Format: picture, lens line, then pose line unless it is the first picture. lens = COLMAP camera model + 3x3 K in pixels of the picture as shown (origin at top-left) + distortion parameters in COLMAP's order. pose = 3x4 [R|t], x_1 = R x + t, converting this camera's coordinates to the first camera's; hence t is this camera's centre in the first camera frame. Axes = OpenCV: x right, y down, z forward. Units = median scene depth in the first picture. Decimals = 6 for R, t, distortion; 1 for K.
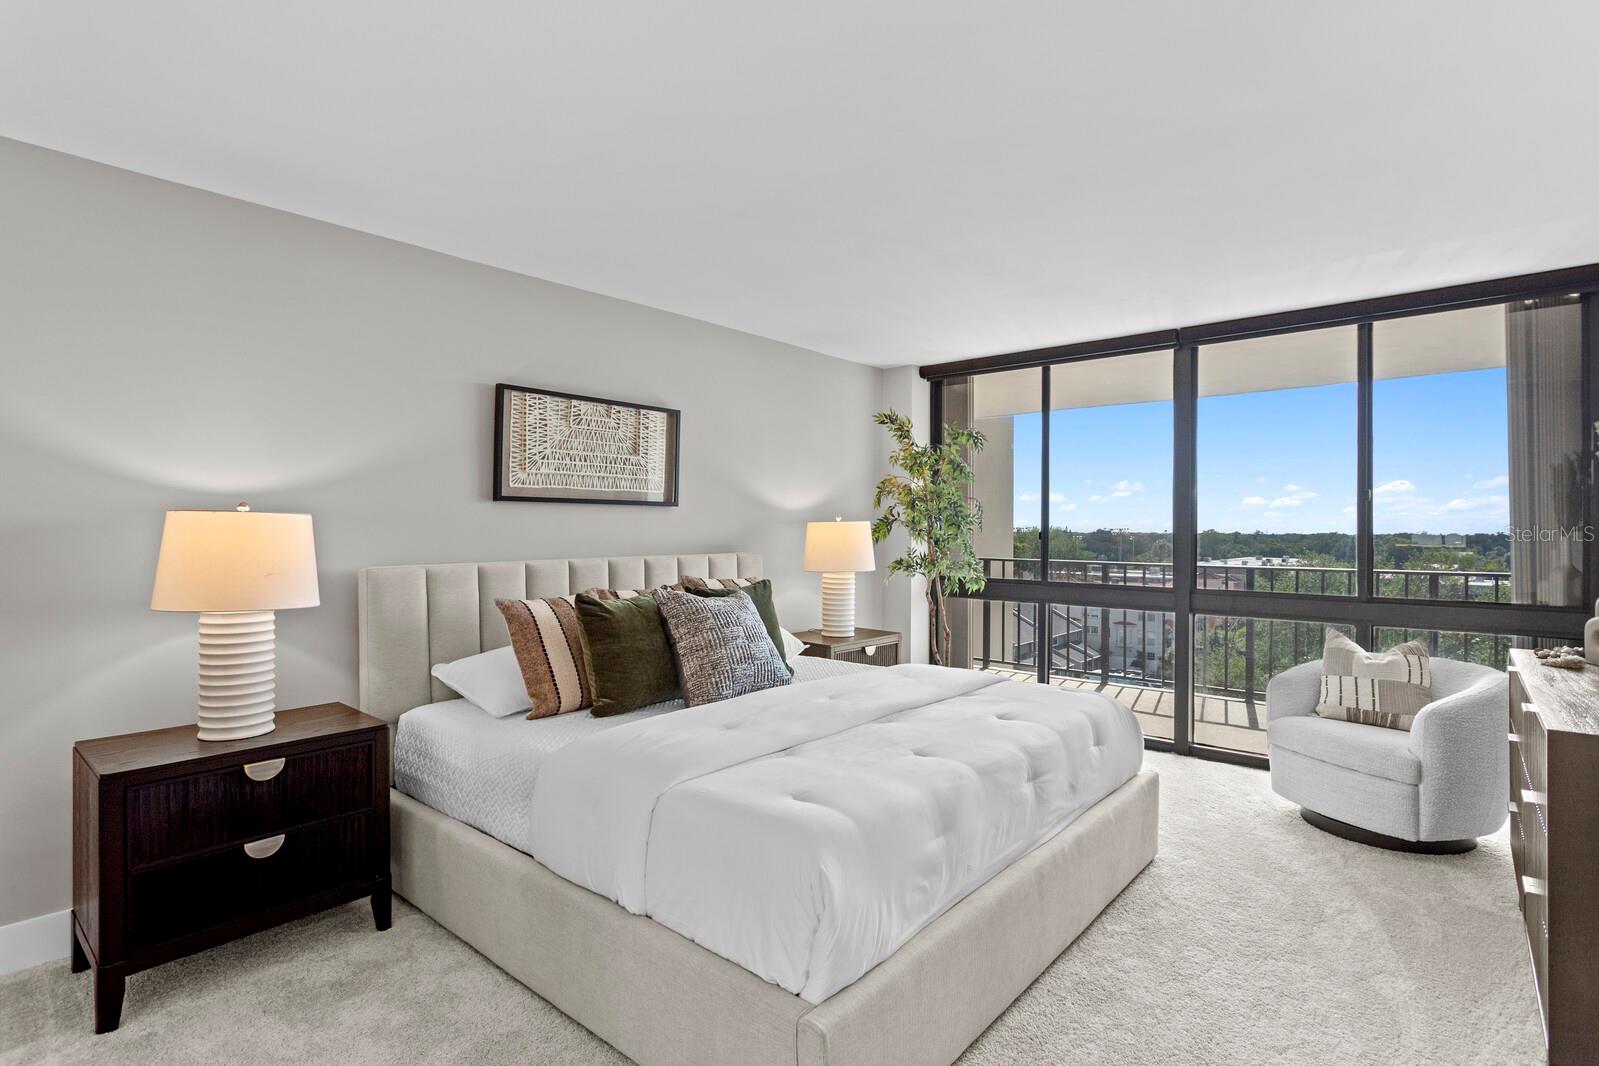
lens RADIAL K [[816.5, 0, 843.3], [0, 816.5, 529.6], [0, 0, 1]] dist [0.045267, 0.000118]
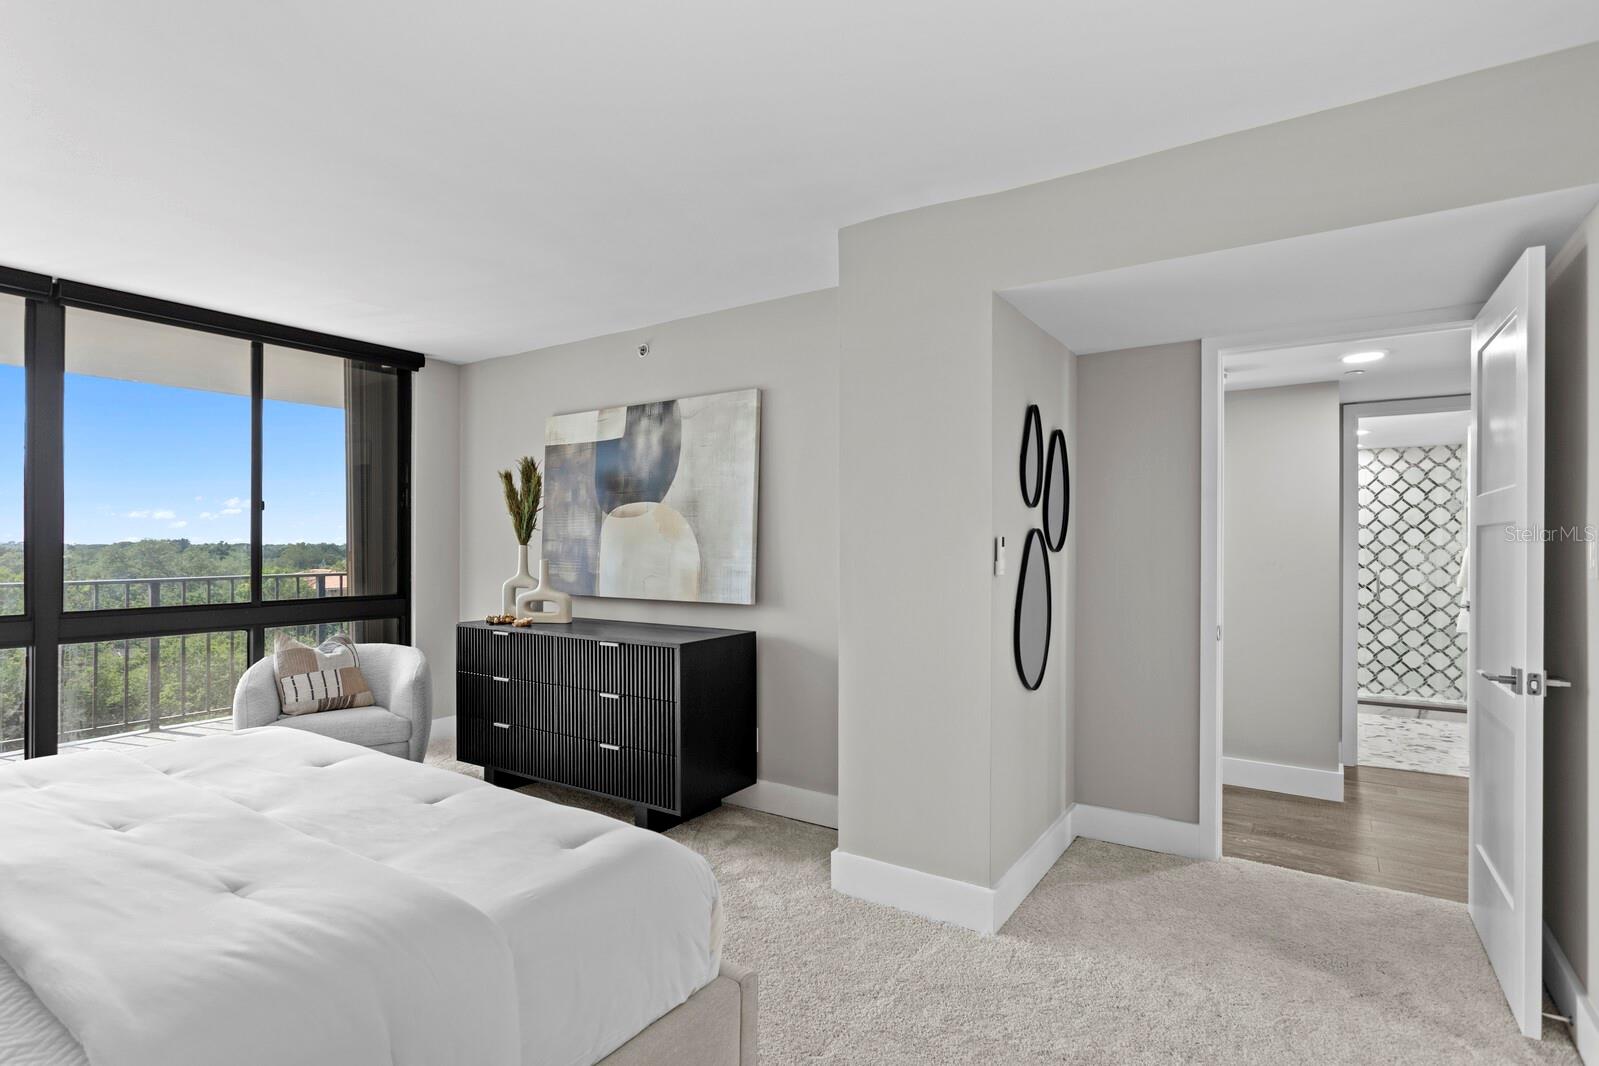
lens RADIAL K [[798.2, 0, 799.5], [0, 798.2, 533.0], [0, 0, 1]] dist [-0.005683, -0.000389]
pose [[-0.067909, 0.007928, 0.997660, -0.766508], [-0.000830, 0.999968, -0.008003, 0.002914], [-0.997691, -0.001371, -0.067901, 0.689688]]
